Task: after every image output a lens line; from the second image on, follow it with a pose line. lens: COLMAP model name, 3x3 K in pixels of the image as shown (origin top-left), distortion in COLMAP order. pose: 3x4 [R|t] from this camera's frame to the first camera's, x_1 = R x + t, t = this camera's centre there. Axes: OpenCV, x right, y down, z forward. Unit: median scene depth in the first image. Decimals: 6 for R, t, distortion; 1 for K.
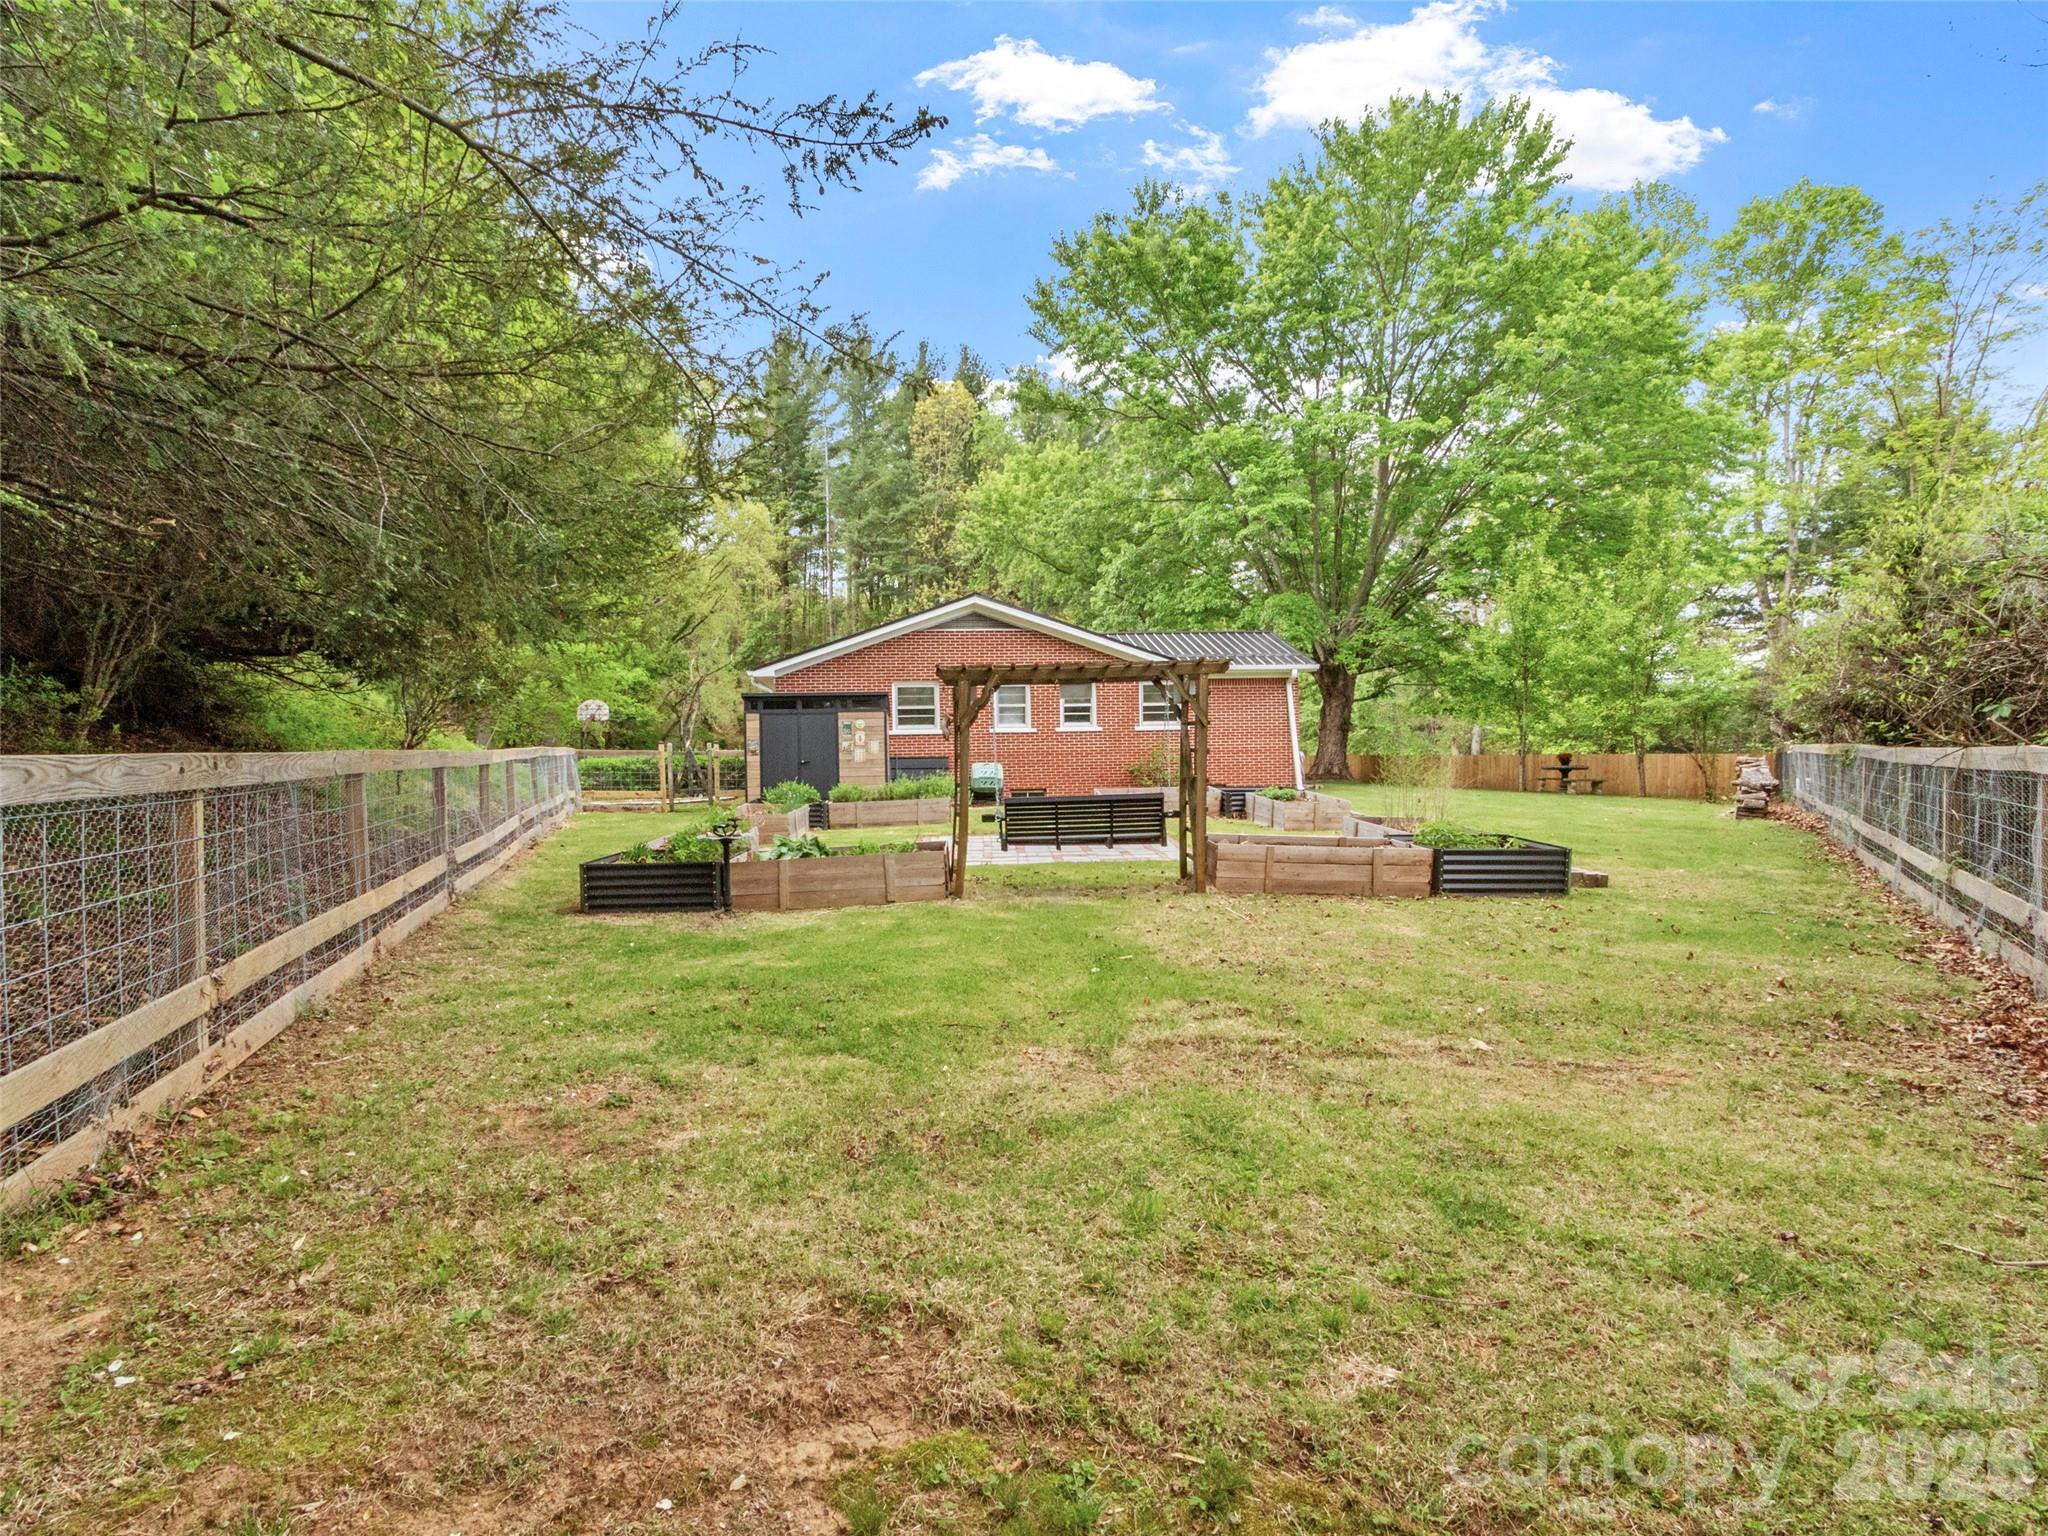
lens RADIAL K [[1076.6, 0, 1024.0], [0, 1076.6, 768.0], [0, 0, 1]] dist [0.001211, 0.000154]
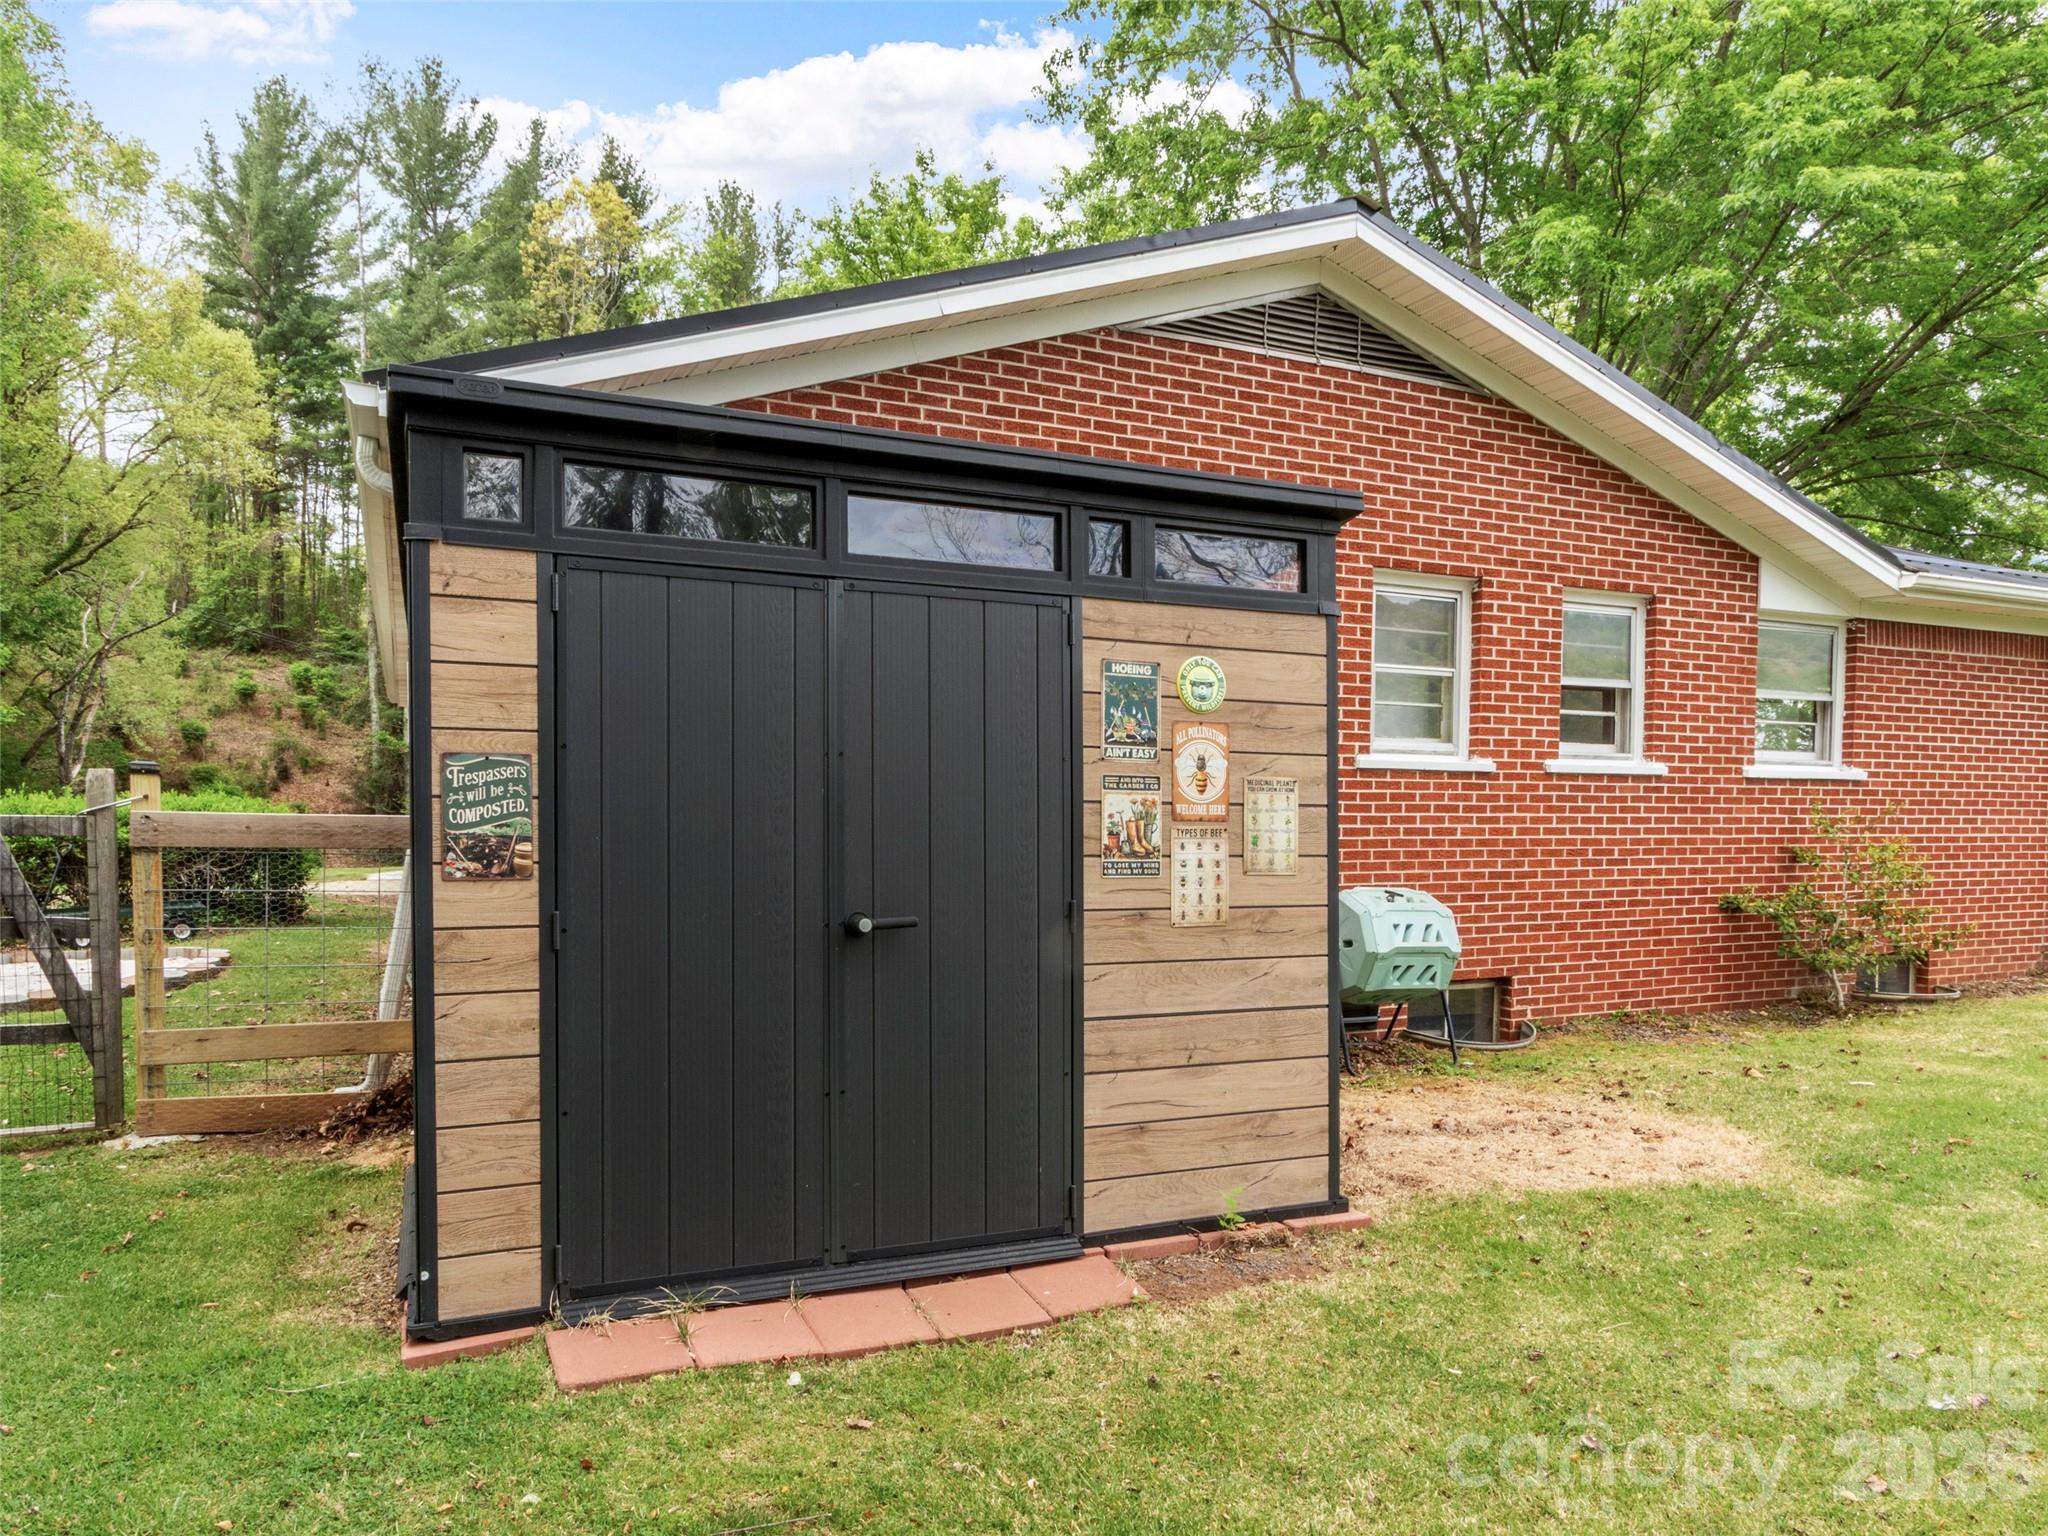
lens RADIAL K [[1334.8, 0, 1024.0], [0, 1334.8, 864.6], [0, 0, 1]] dist [-0.000977, -0.000809]
pose [[0.952762, 0.013948, 0.303397, -0.202322], [-0.023437, 0.999343, 0.027656, -0.016178], [-0.302812, -0.033460, 0.952463, 0.703165]]
